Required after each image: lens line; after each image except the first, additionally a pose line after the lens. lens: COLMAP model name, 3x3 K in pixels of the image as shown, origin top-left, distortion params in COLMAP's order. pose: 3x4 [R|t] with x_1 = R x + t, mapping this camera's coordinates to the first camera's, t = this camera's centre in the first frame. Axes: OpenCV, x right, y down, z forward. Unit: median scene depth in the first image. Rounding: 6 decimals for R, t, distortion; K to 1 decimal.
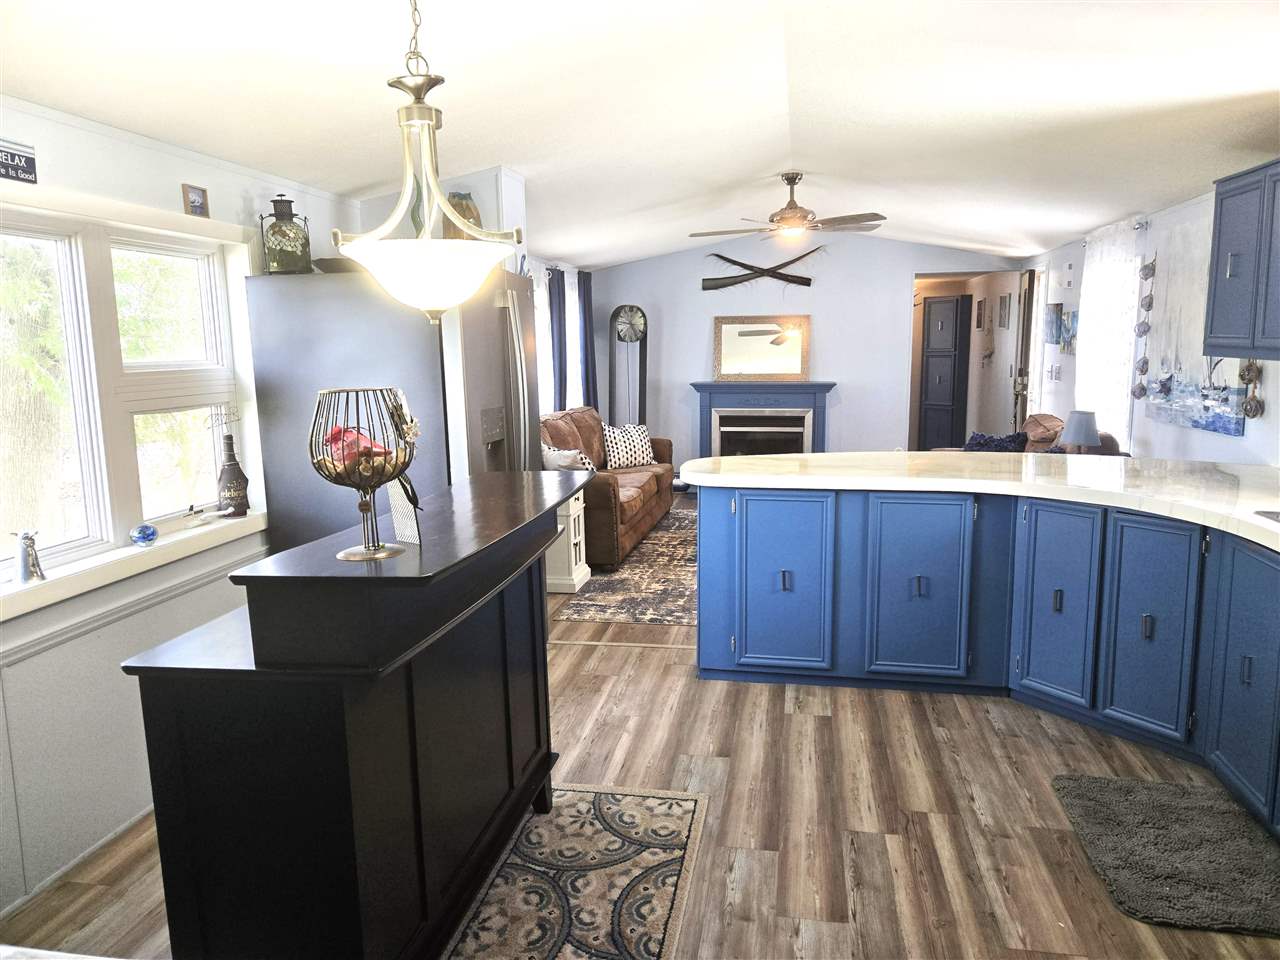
lens RADIAL K [[859.1, 0, 644.8], [0, 859.1, 472.2], [0, 0, 1]] dist [0.081357, -0.072492]
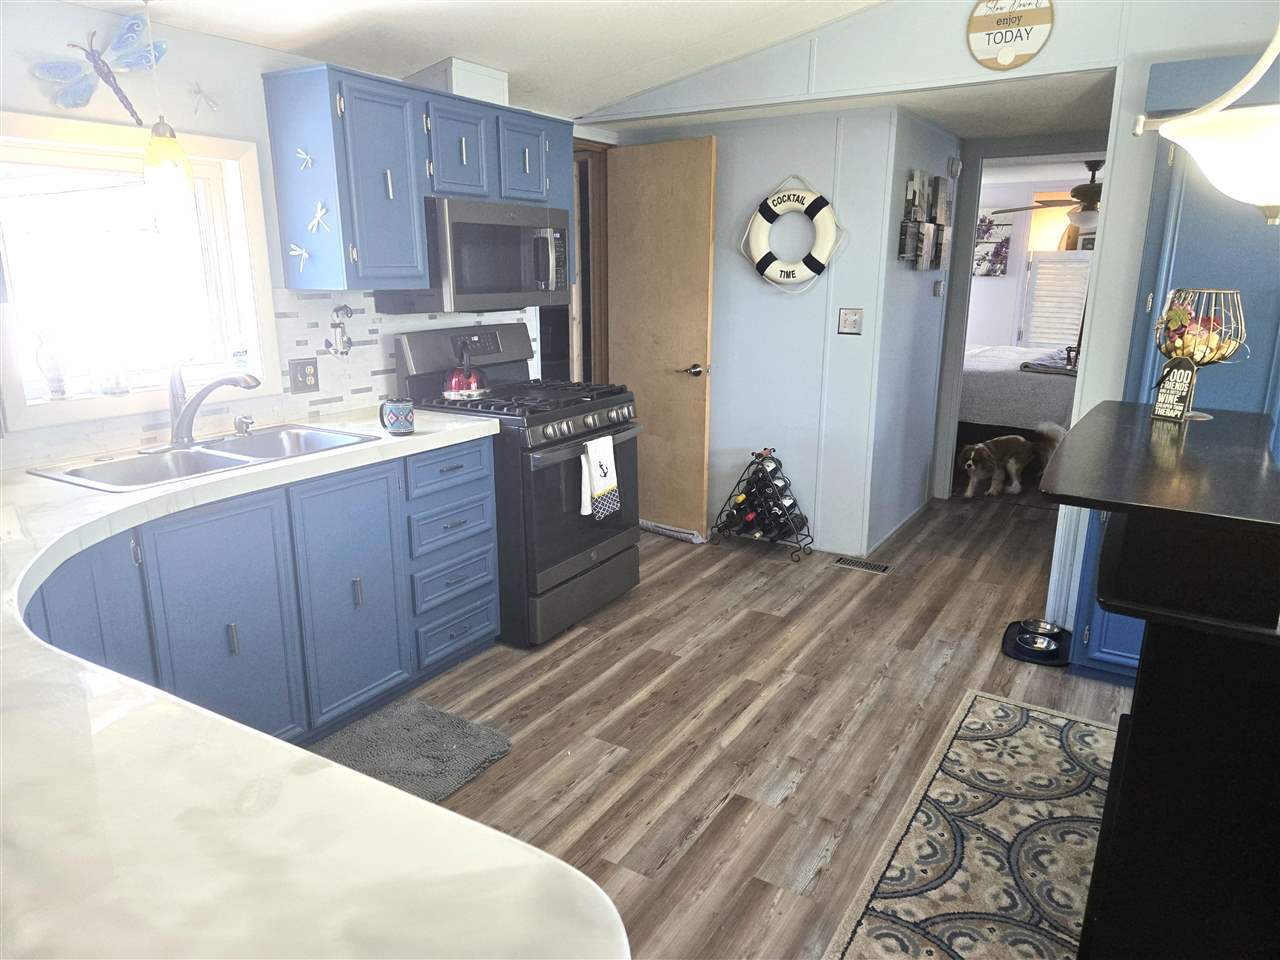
lens RADIAL K [[859.1, 0, 644.8], [0, 859.1, 472.2], [0, 0, 1]] dist [0.081357, -0.072492]
pose [[-0.933307, -0.065689, 0.353019, -0.014668], [0.069457, 0.931531, 0.356967, -0.173358], [-0.352297, 0.357680, -0.864842, 1.193803]]
